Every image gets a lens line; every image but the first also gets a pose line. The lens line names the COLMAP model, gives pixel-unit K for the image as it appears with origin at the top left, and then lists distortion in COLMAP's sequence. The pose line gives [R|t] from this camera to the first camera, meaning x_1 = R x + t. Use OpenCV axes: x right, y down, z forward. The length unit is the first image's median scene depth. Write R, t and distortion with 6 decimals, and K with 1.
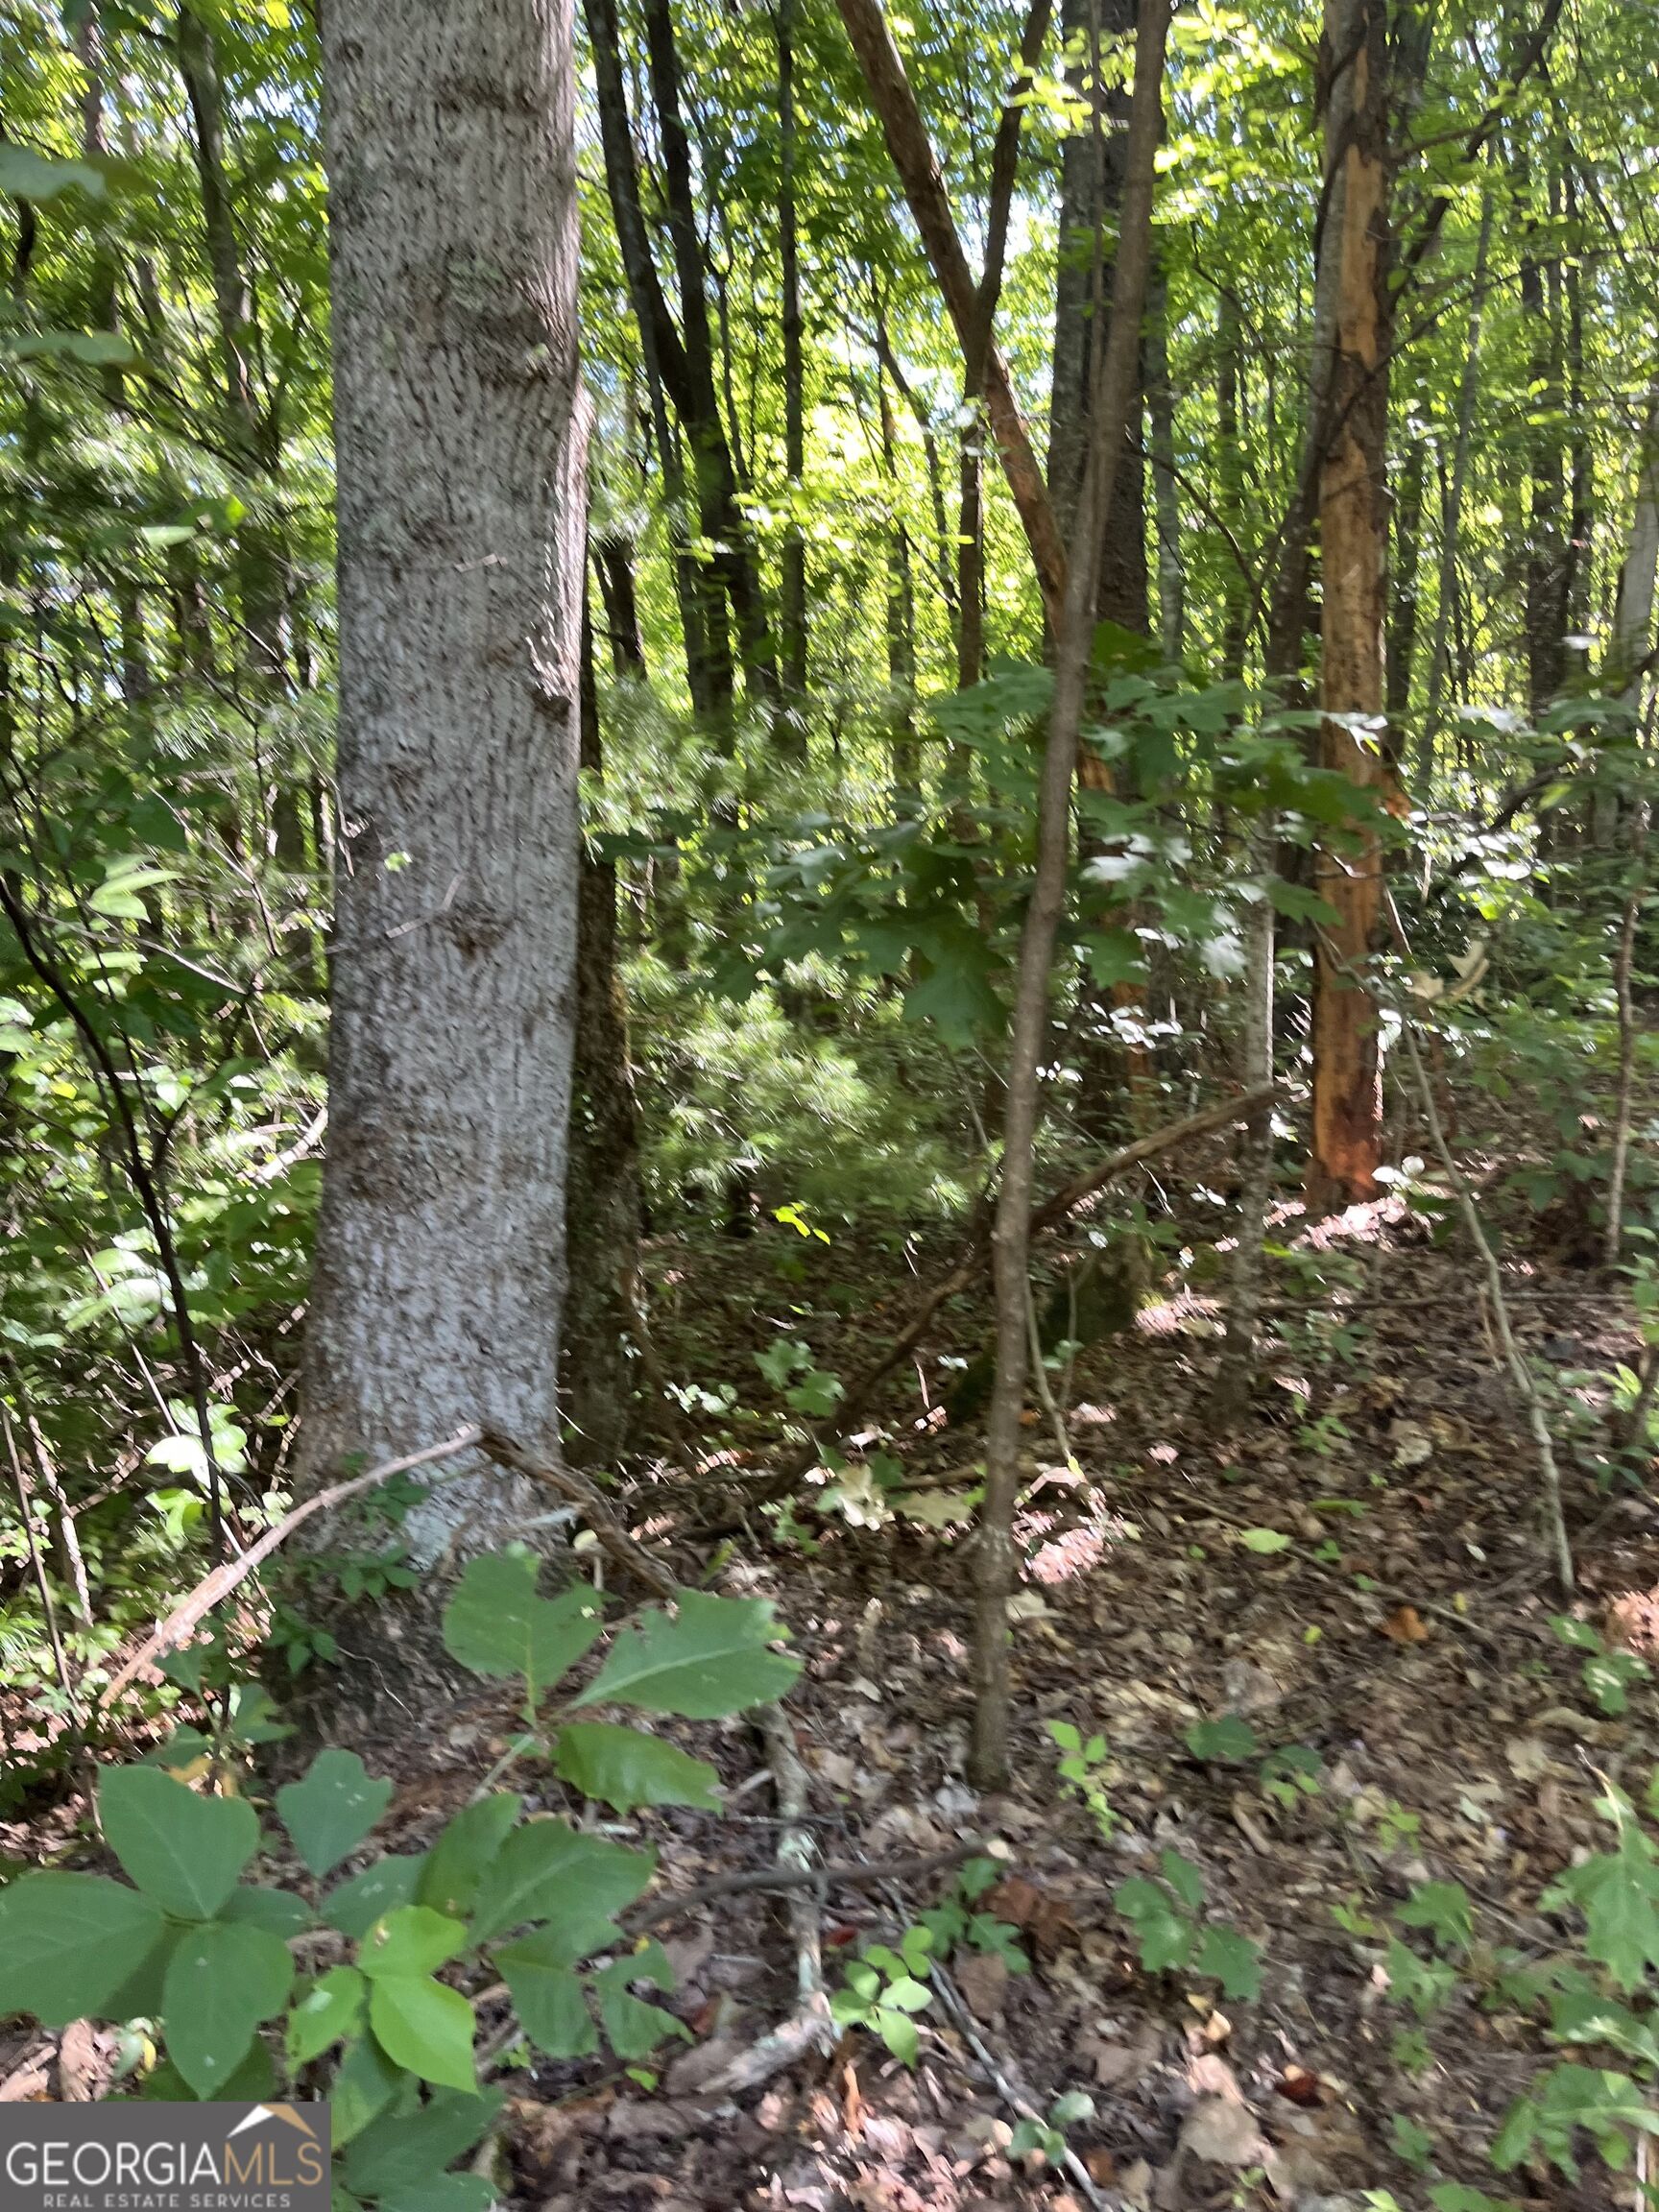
lens RADIAL K [[1700.3, 0, 863.0], [0, 1700.3, 1101.7], [0, 0, 1]] dist [0.024628, -0.005431]
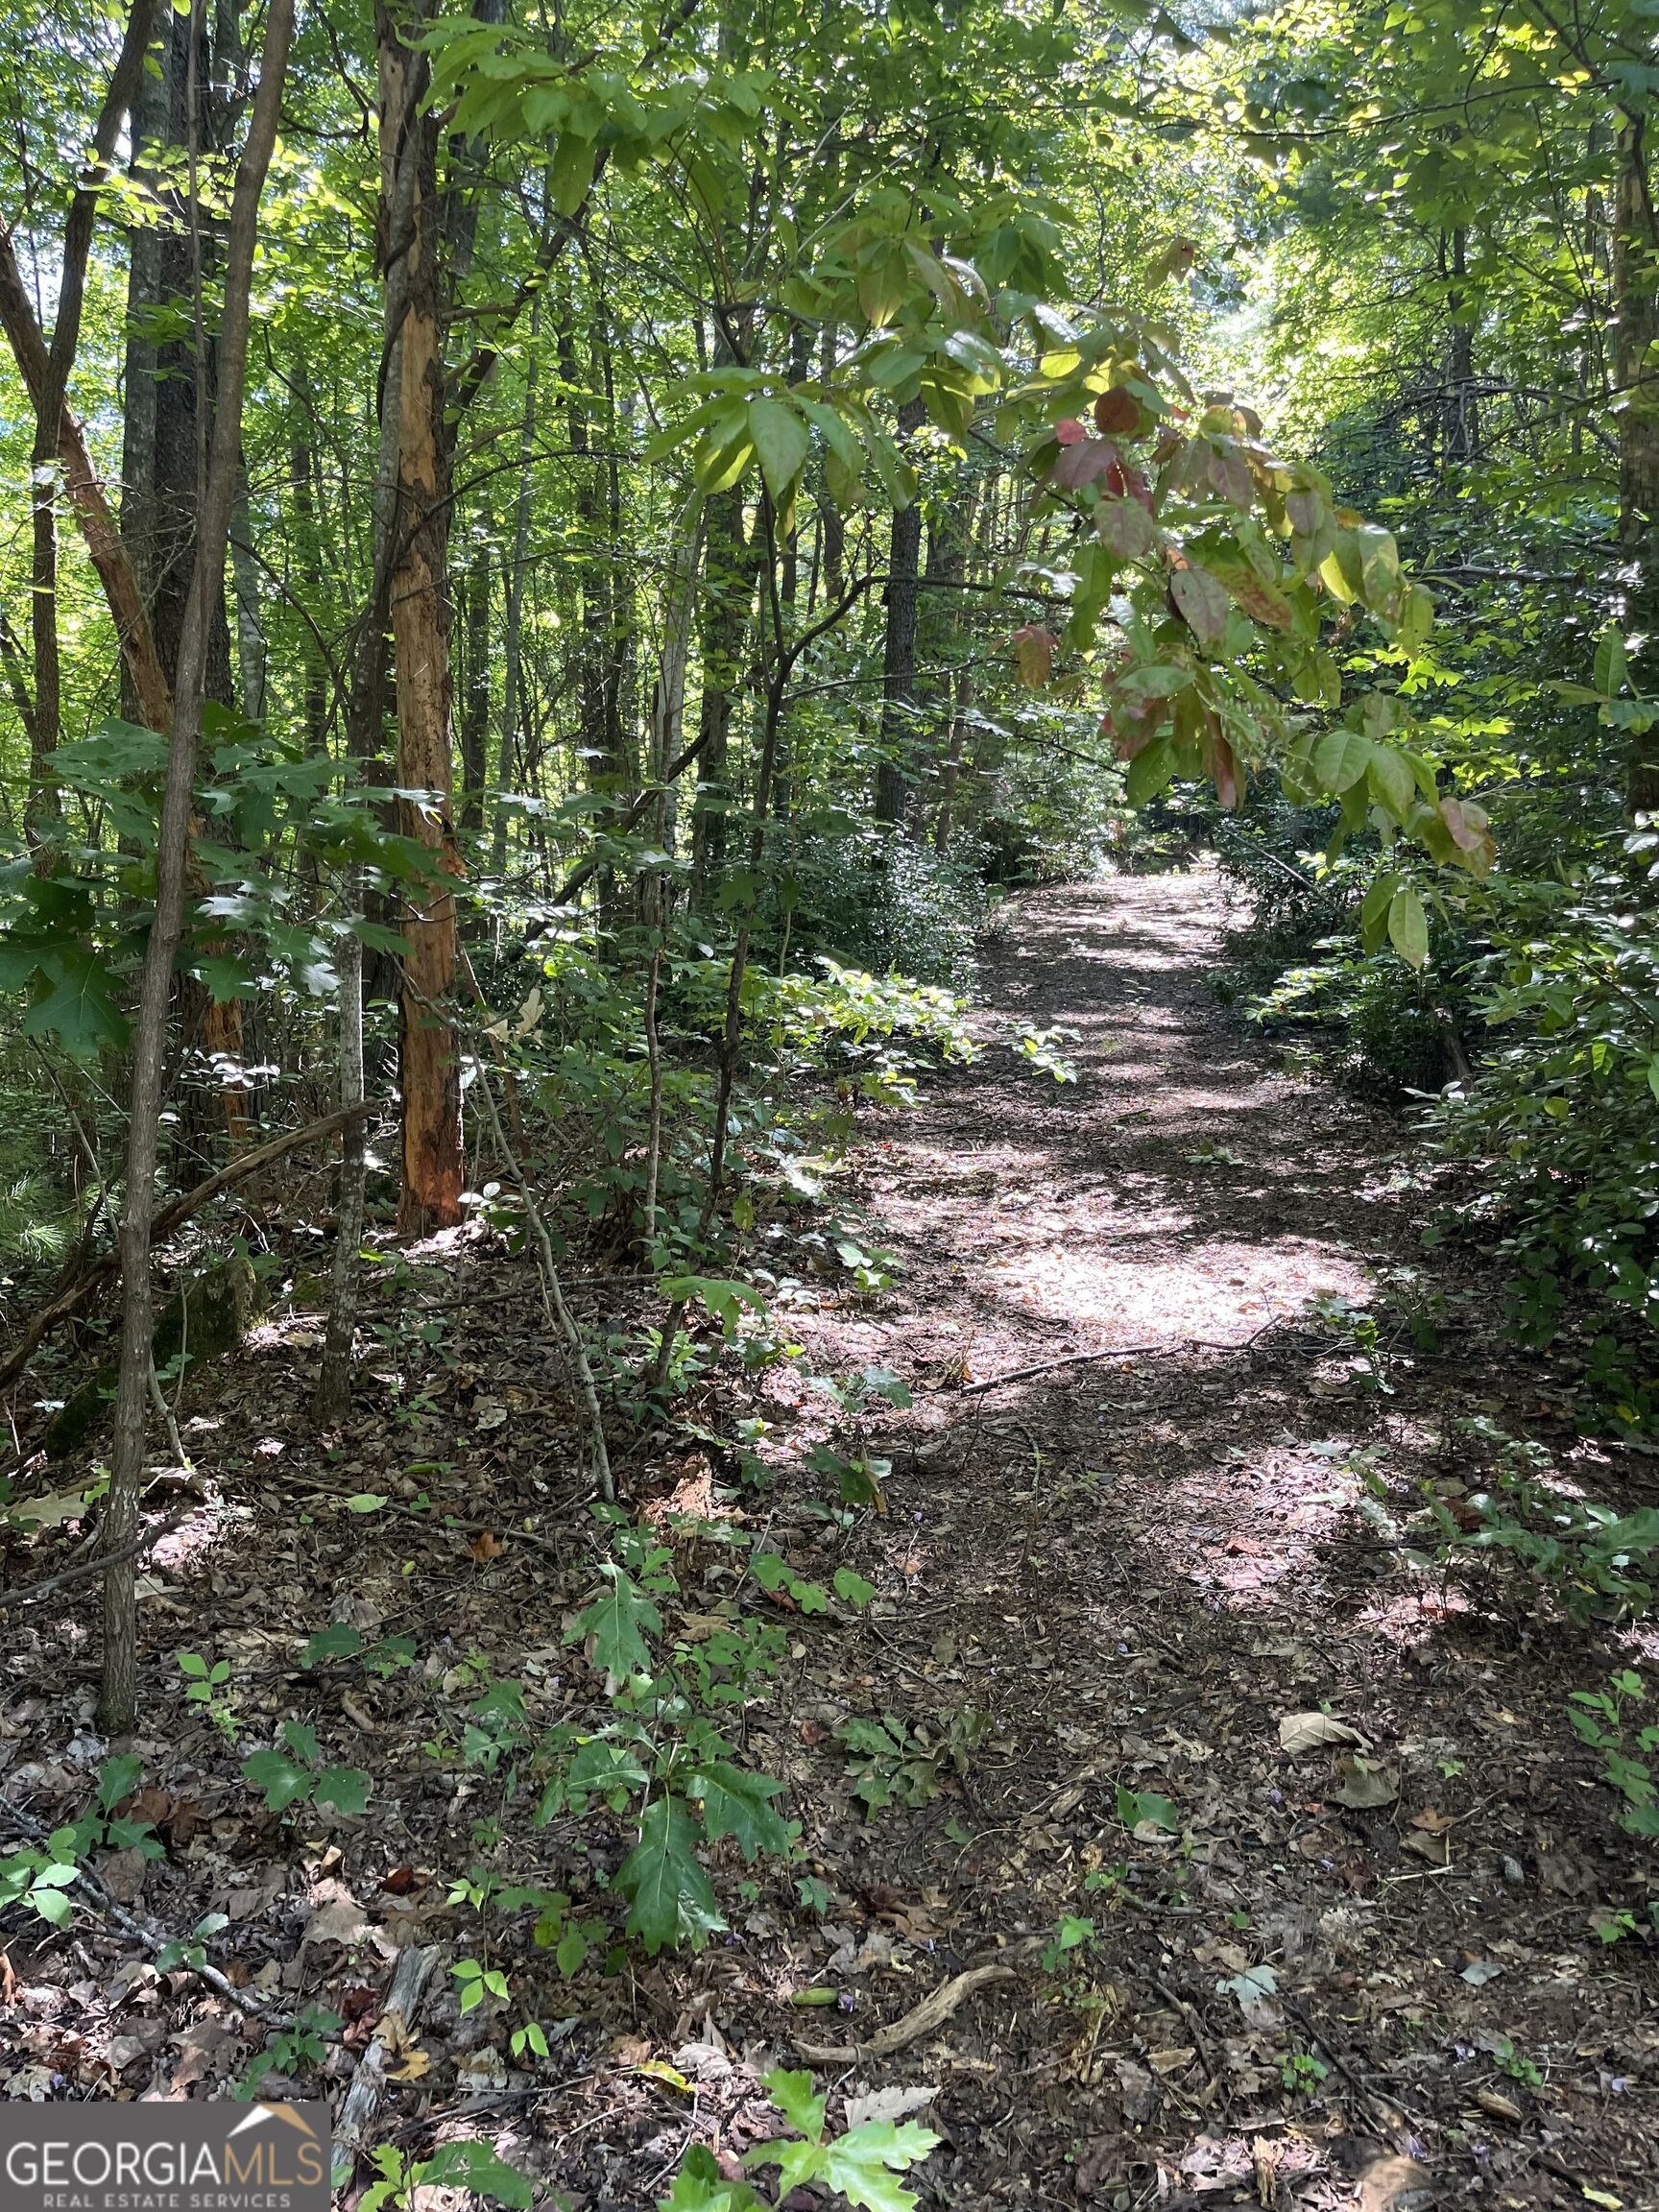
lens RADIAL K [[1689.8, 0, 799.8], [0, 1689.8, 1101.5], [0, 0, 1]] dist [0.076896, -0.116493]
pose [[0.884359, -0.015324, 0.466556, -0.034369], [0.033746, 0.998945, -0.031156, 0.031590], [-0.465587, 0.043297, 0.883943, -0.150538]]
